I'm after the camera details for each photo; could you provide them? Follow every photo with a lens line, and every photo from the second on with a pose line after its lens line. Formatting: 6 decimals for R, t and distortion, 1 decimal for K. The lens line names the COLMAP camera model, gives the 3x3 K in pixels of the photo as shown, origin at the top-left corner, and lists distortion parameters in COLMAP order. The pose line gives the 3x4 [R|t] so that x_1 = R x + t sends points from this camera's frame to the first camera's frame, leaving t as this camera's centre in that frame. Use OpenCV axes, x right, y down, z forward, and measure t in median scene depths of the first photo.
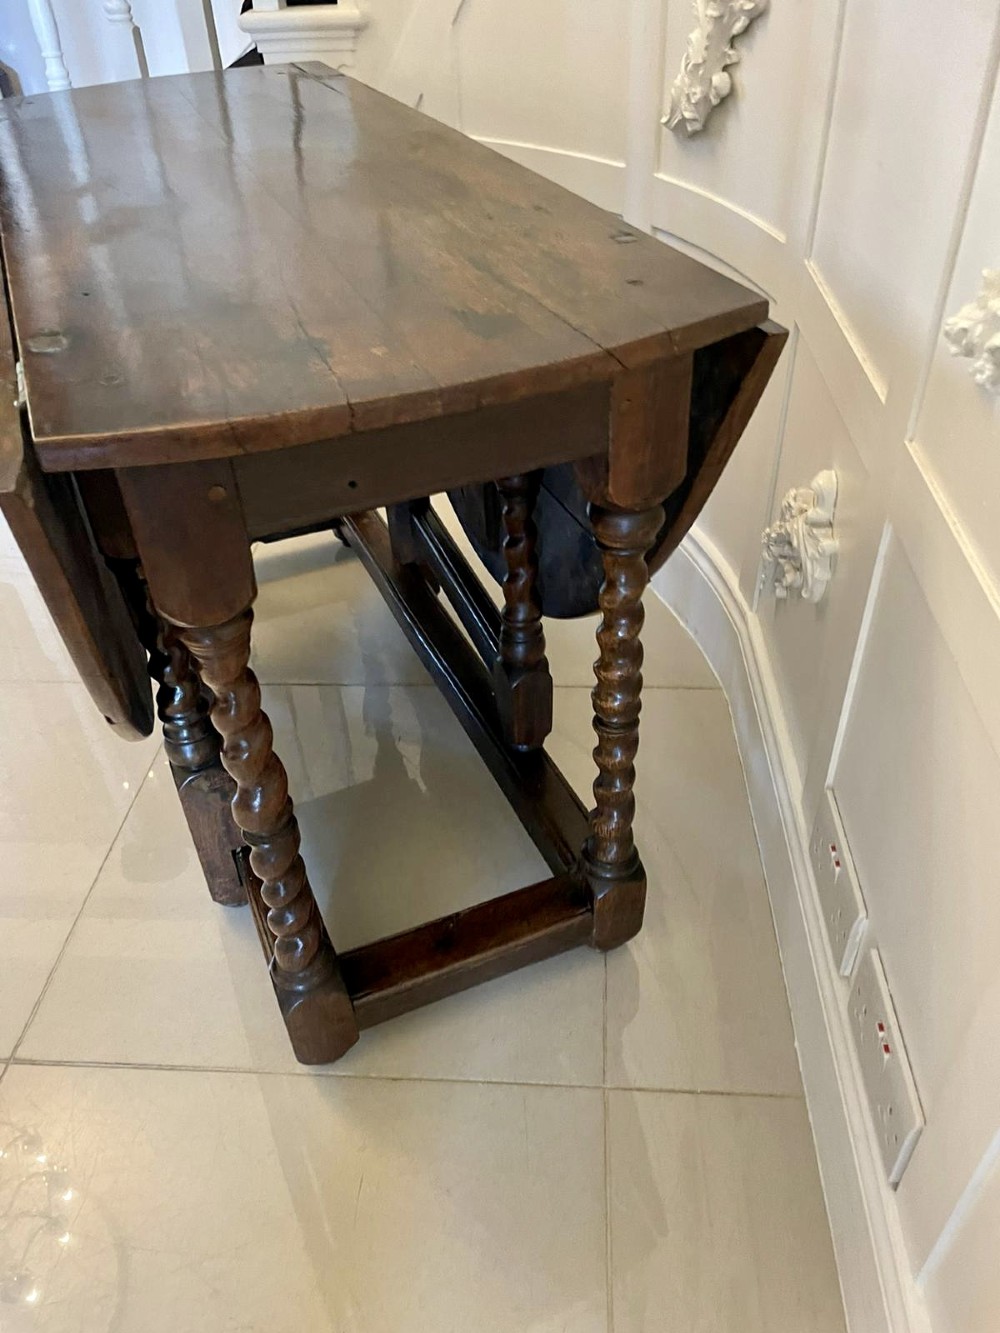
lens RADIAL K [[1015.0, 0, 502.0], [0, 1015.0, 674.0], [0, 0, 1]] dist [0.076526, -0.105919]
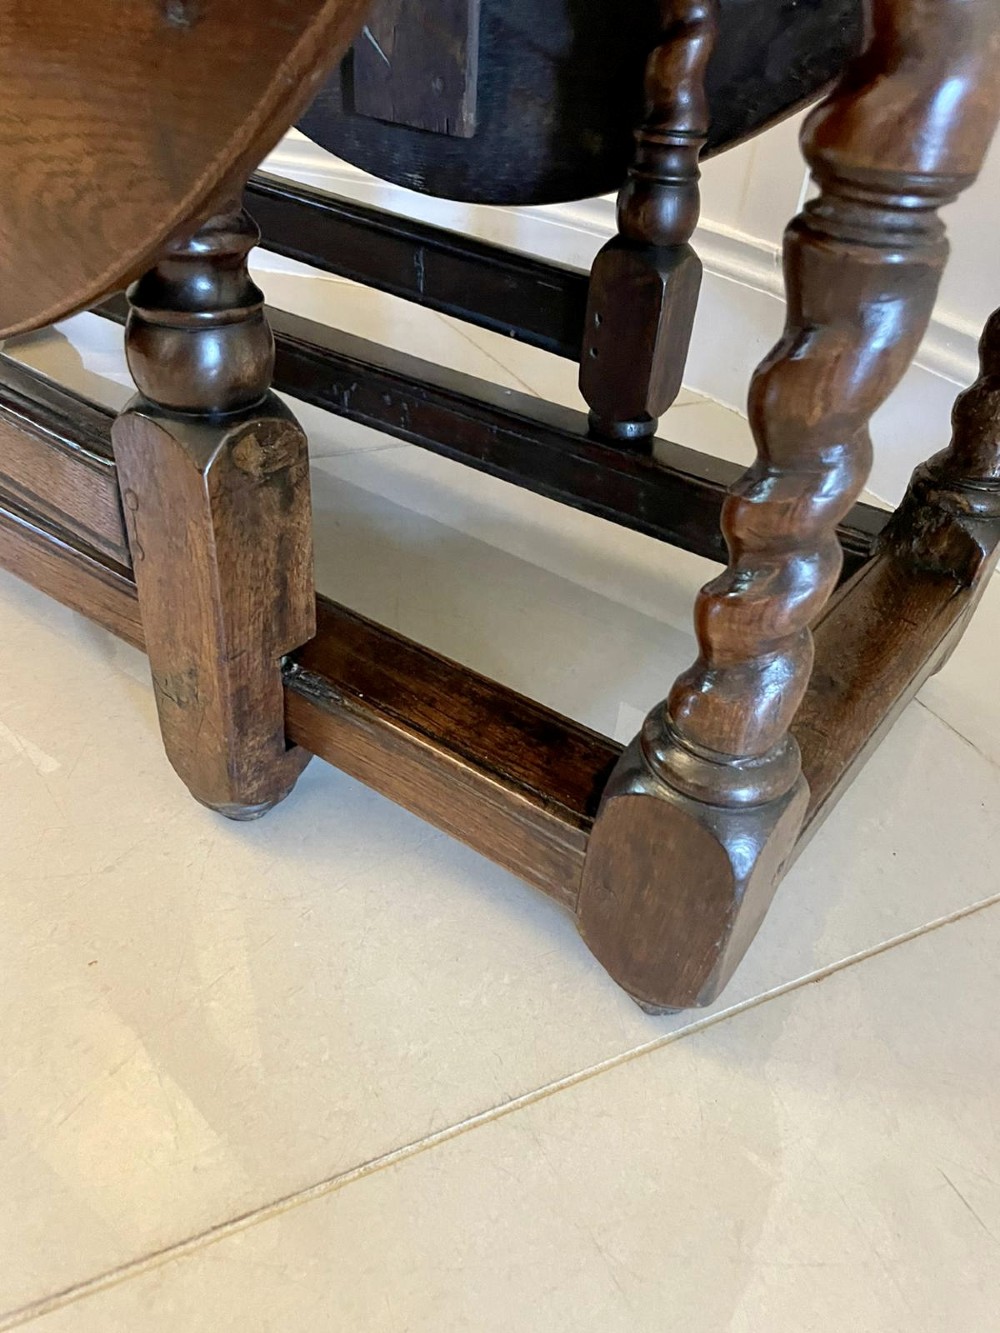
lens RADIAL K [[1015.0, 0, 502.0], [0, 1015.0, 674.0], [0, 0, 1]] dist [0.076526, -0.105919]
pose [[0.853279, -0.223257, 0.471244, -0.379752], [0.231251, 0.971997, 0.041768, 0.182512], [-0.467373, 0.073336, 0.881013, 0.568418]]
